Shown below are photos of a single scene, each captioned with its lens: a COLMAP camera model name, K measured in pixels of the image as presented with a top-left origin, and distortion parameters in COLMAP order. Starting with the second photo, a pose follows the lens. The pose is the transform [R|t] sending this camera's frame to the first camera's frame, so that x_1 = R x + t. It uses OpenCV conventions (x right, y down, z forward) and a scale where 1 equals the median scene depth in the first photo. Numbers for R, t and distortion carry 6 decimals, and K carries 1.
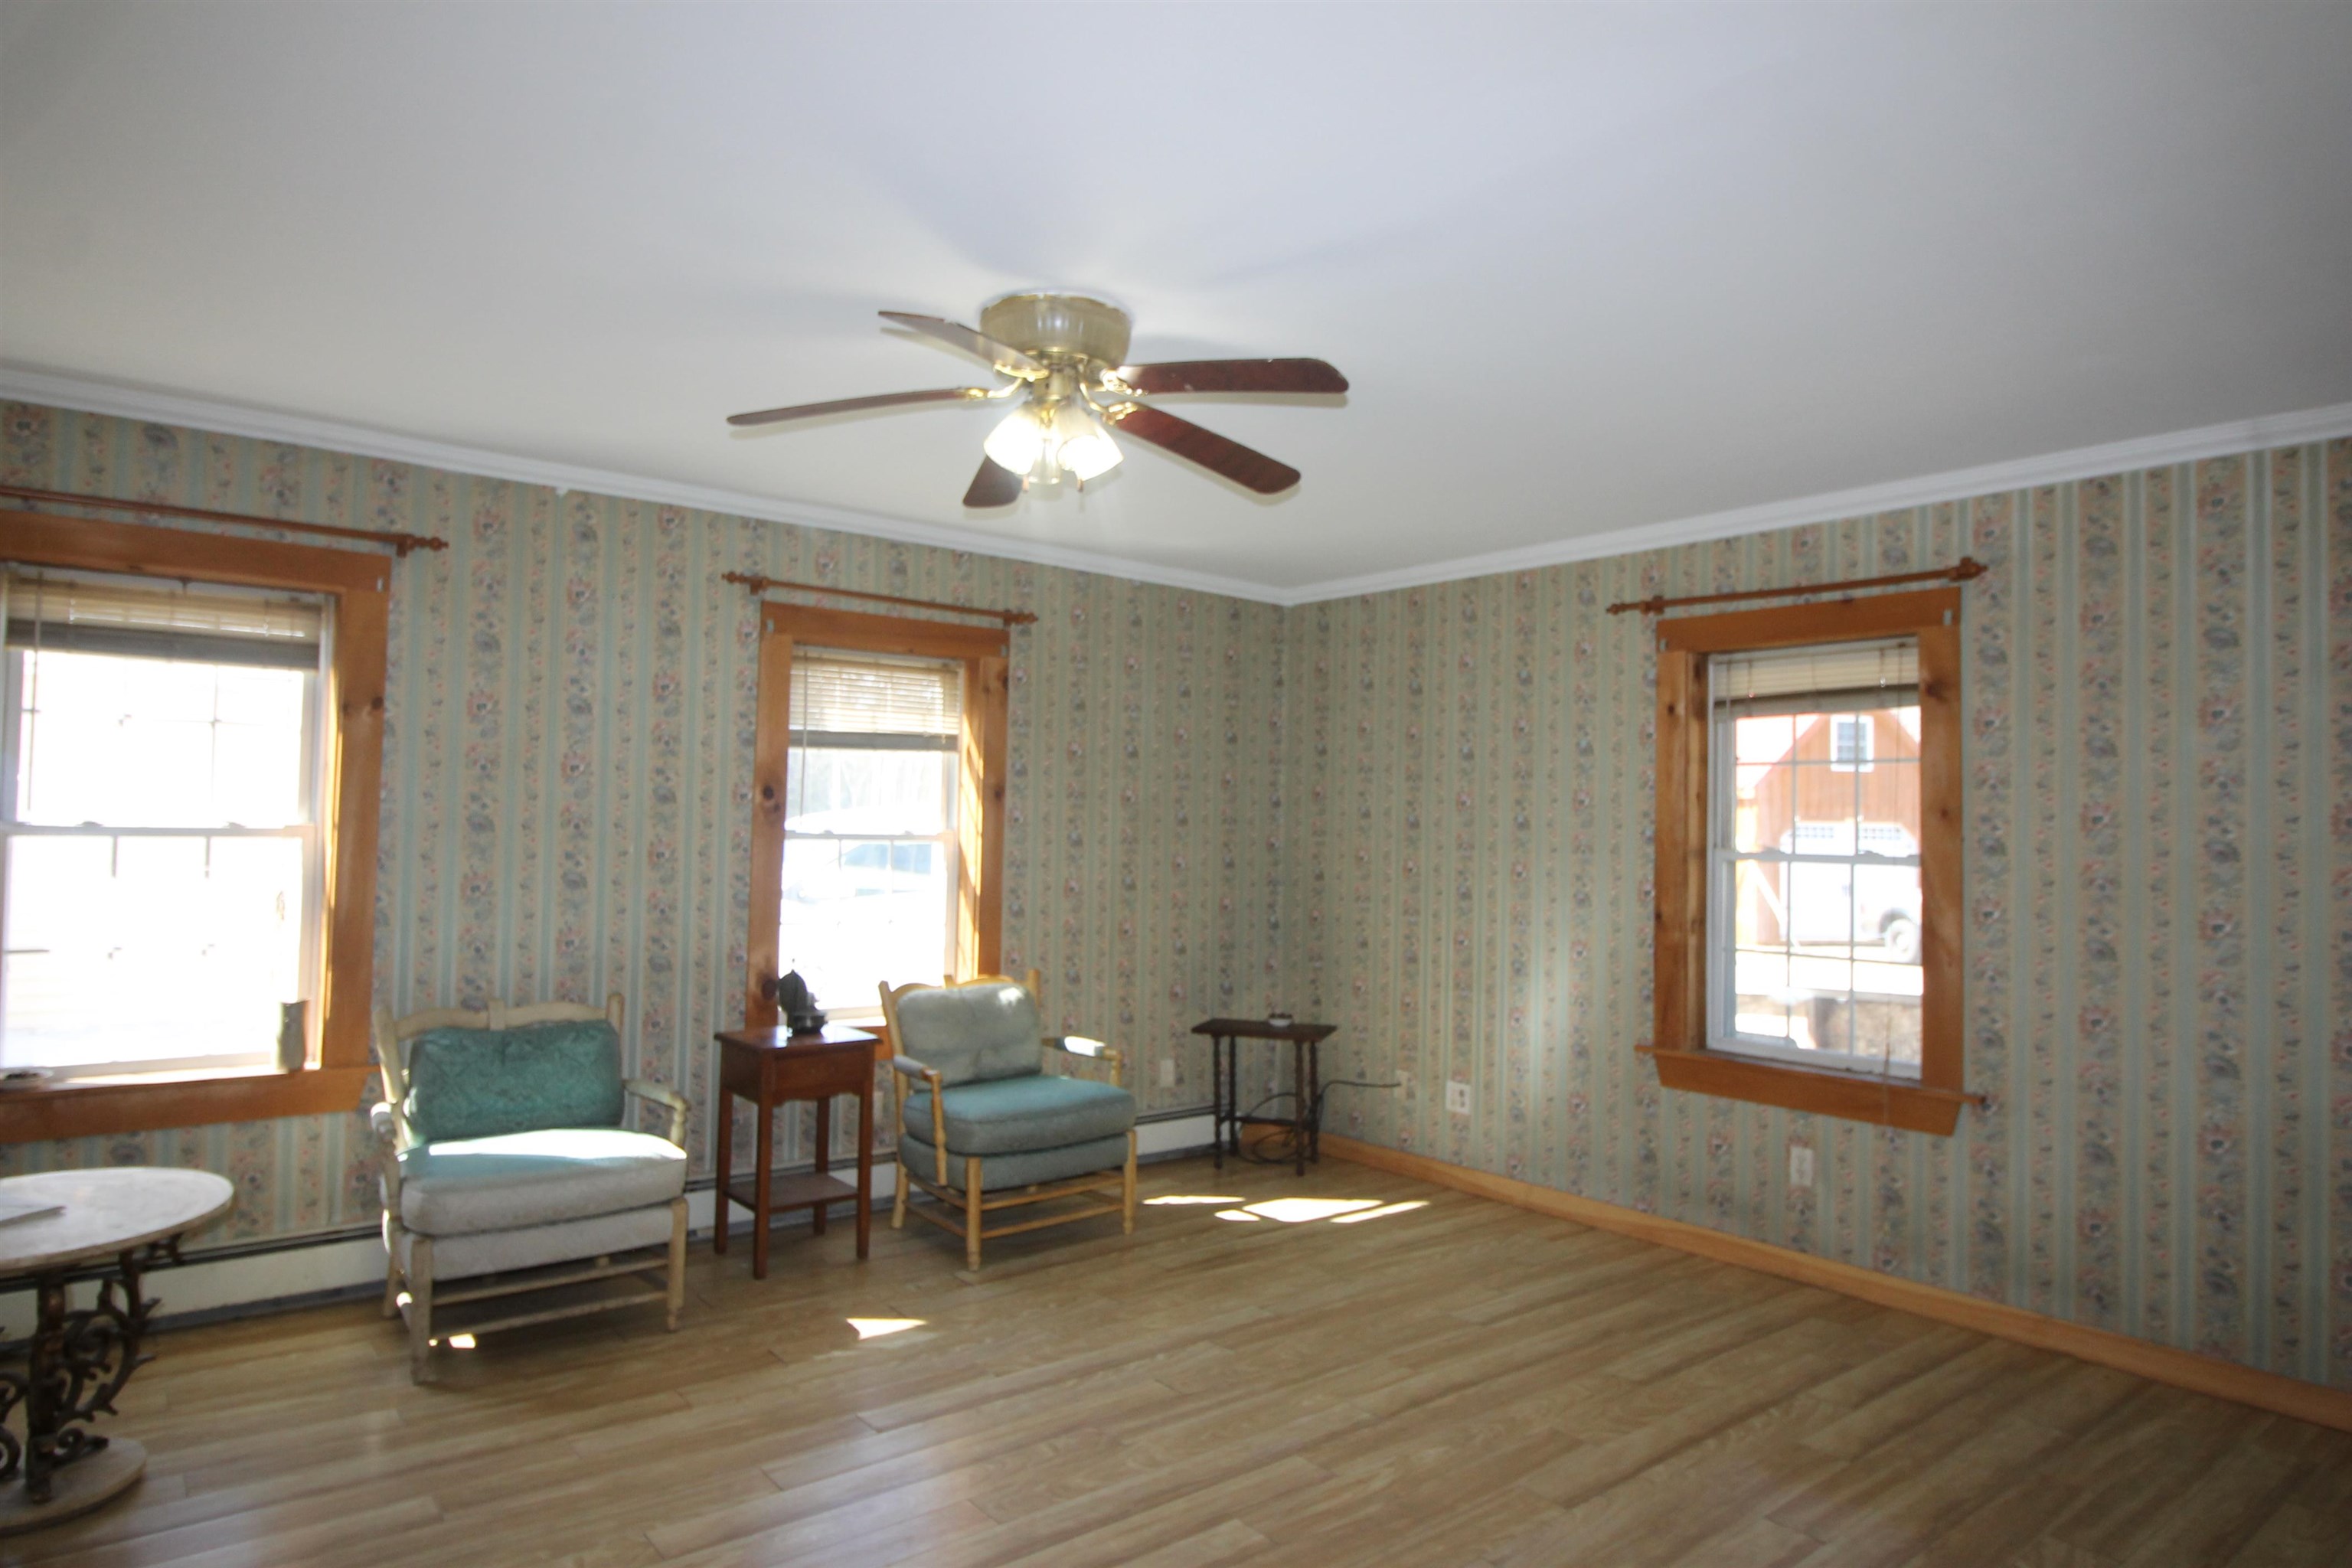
lens RADIAL K [[1408.6, 0, 1194.6], [0, 1408.6, 785.0], [0, 0, 1]] dist [0.001925, -0.007198]
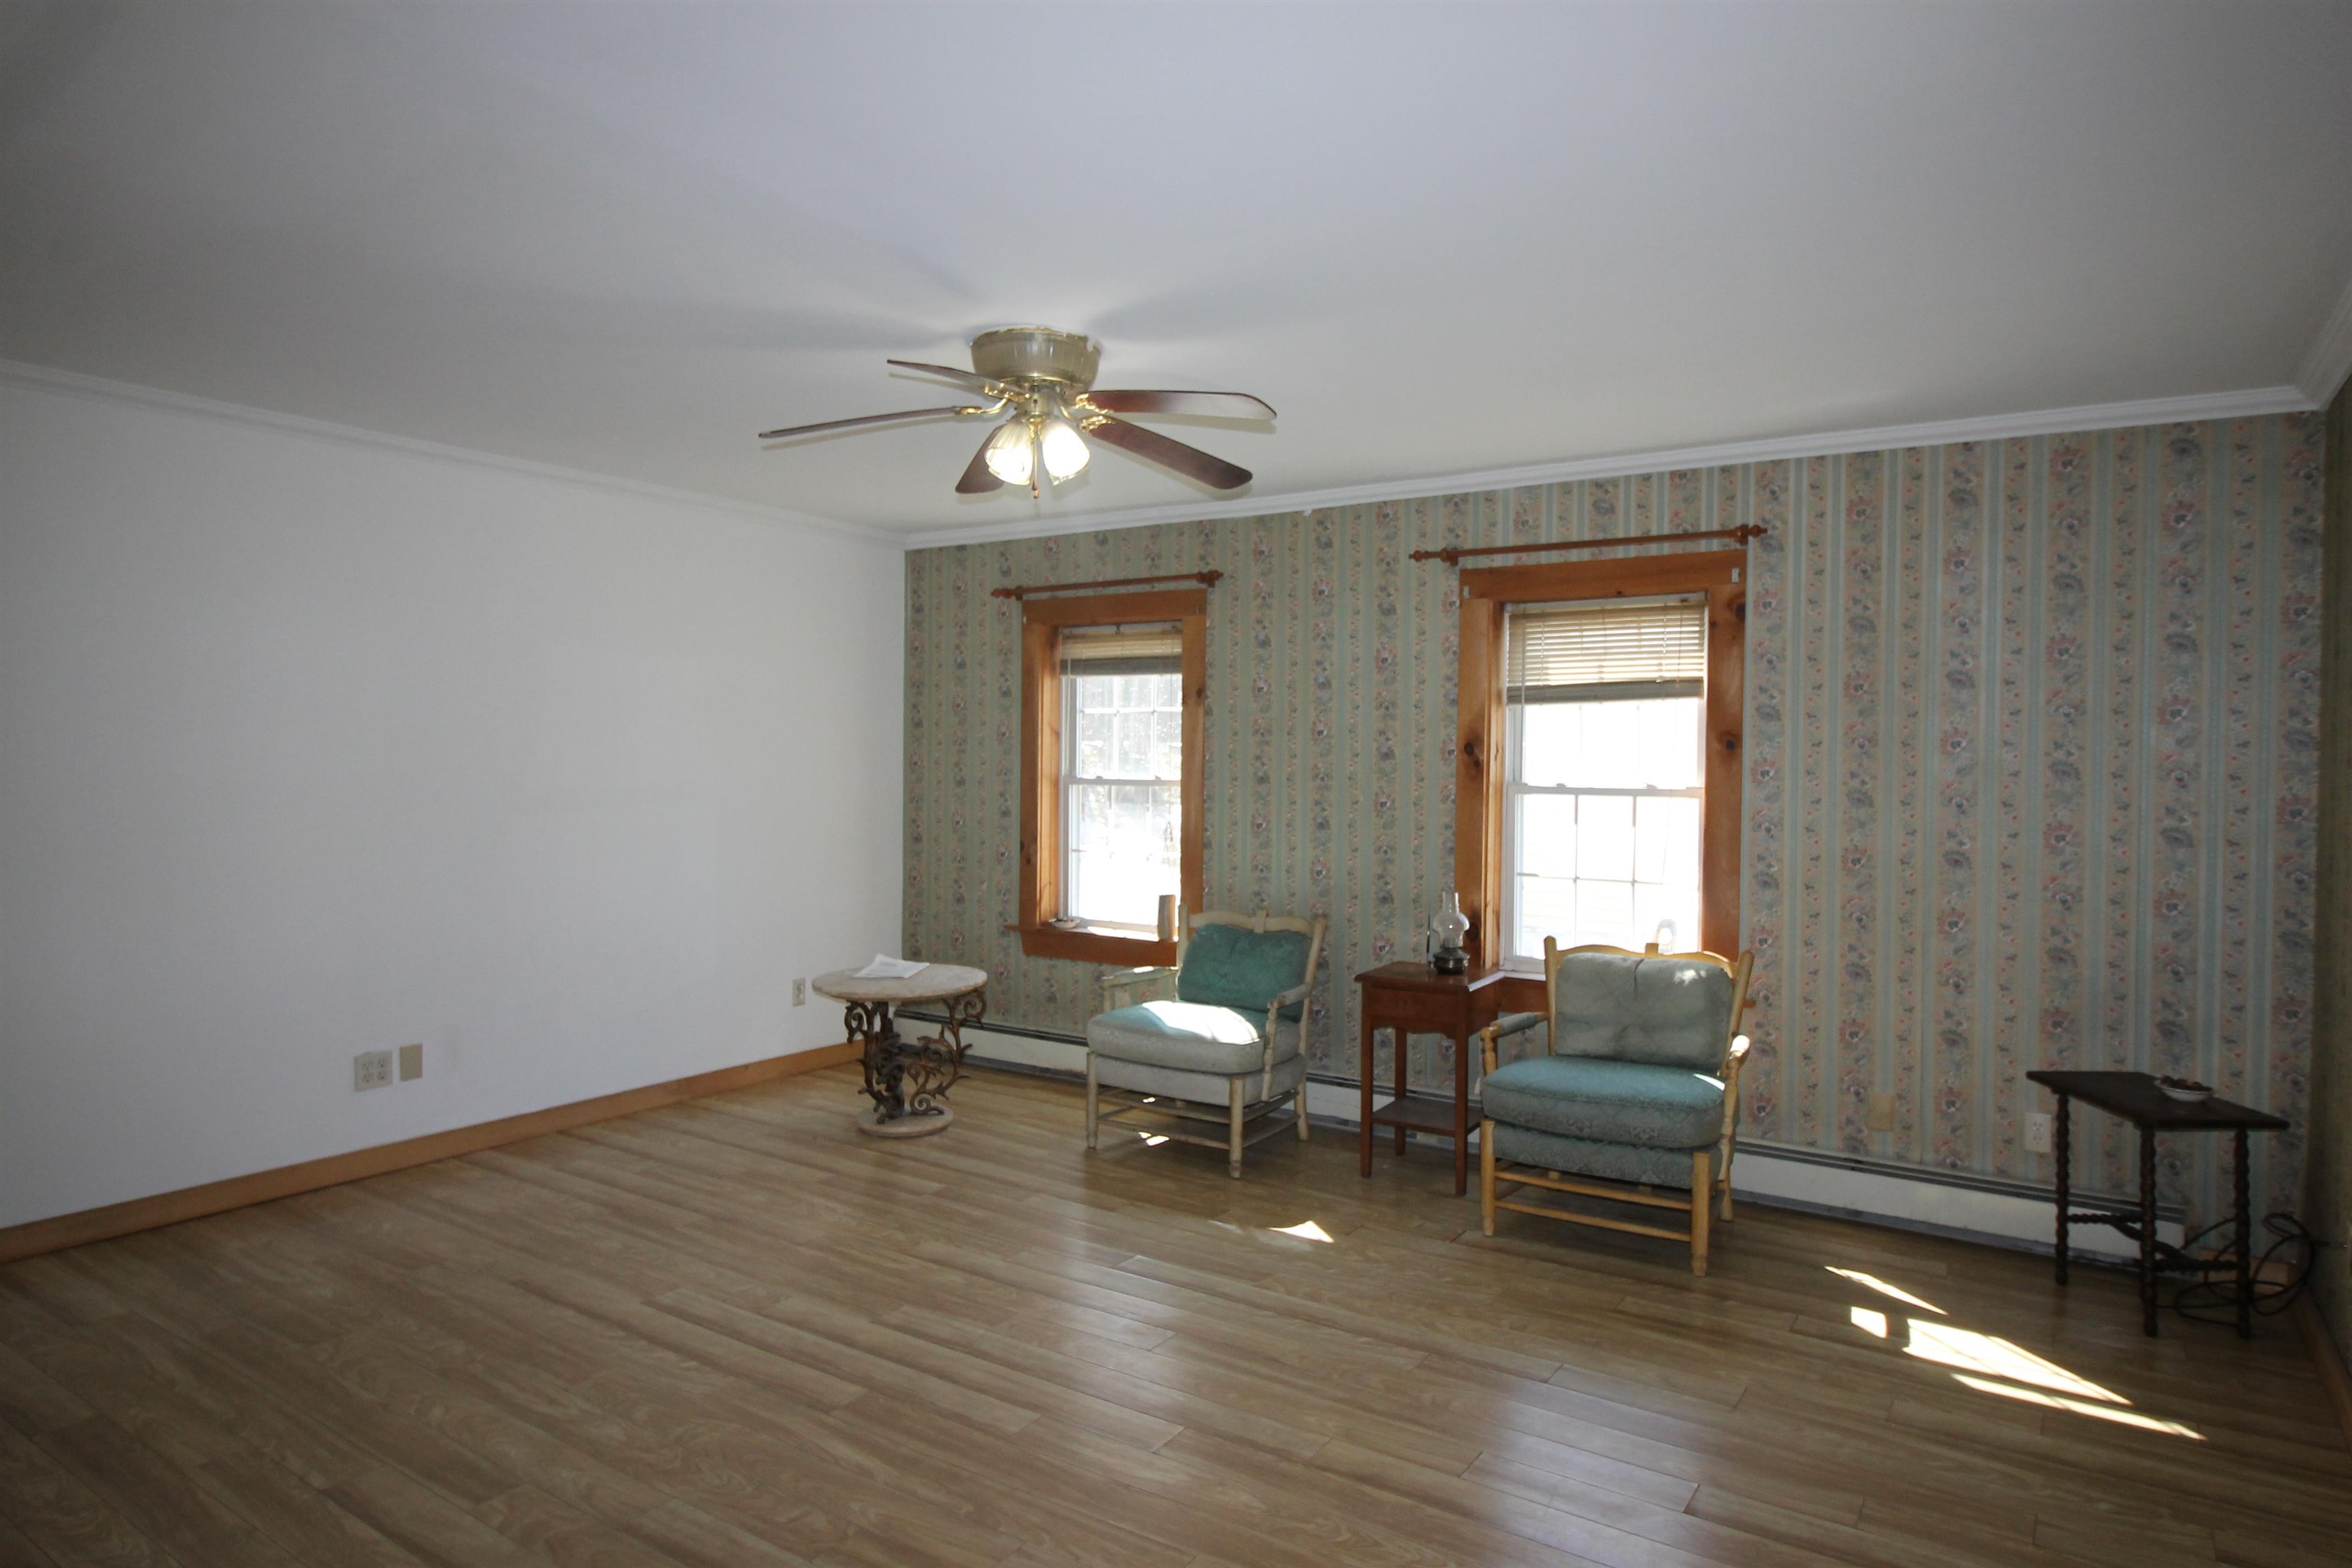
lens RADIAL K [[1408.6, 0, 1193.8], [0, 1408.6, 778.7], [0, 0, 1]] dist [0.001925, -0.007198]
pose [[0.279420, -0.005281, -0.960154, 0.701449], [0.019700, 0.999806, 0.000233, 0.025324], [0.959967, -0.018980, 0.279470, 0.527841]]
